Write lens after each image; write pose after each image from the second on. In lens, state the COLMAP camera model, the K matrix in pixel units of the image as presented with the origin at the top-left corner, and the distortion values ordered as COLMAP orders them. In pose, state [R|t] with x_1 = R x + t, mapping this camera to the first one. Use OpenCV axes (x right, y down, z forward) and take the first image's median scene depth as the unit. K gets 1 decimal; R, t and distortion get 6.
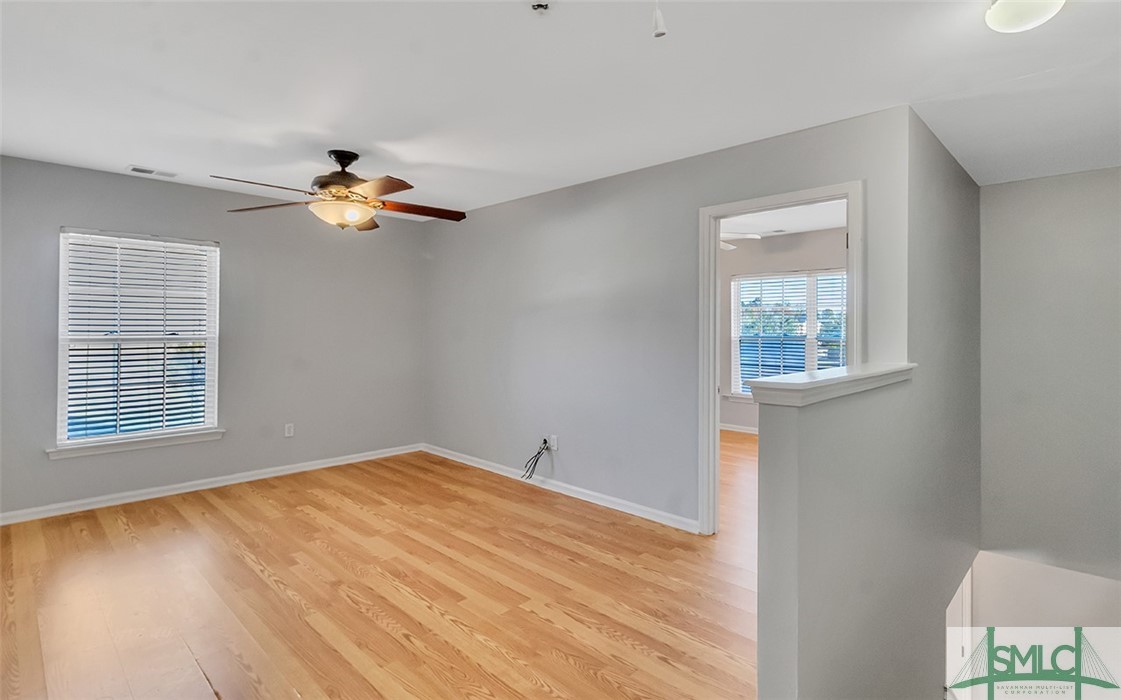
lens RADIAL K [[542.2, 0, 543.7], [0, 542.2, 337.6], [0, 0, 1]] dist [0.000693, 0.000518]
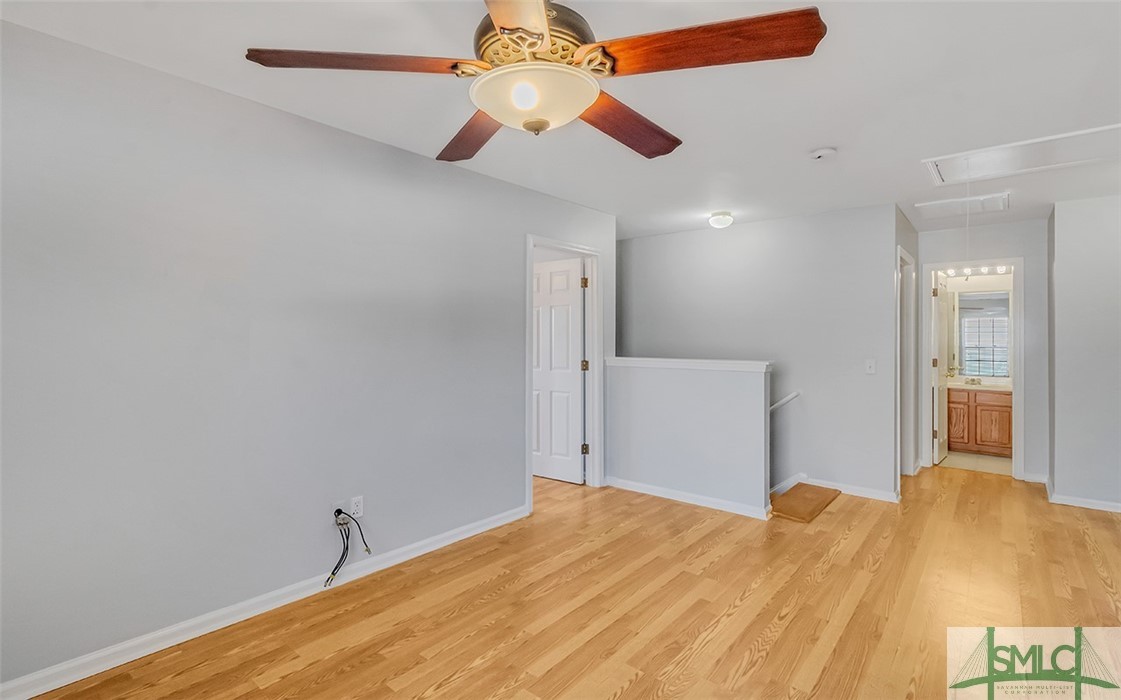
lens RADIAL K [[542.2, 0, 543.7], [0, 542.2, 337.6], [0, 0, 1]] dist [0.000693, 0.000518]
pose [[-0.097253, -0.003224, 0.995254, -0.963692], [0.010229, 0.999939, 0.004238, -0.032311], [-0.995207, 0.010592, -0.097214, 1.158196]]
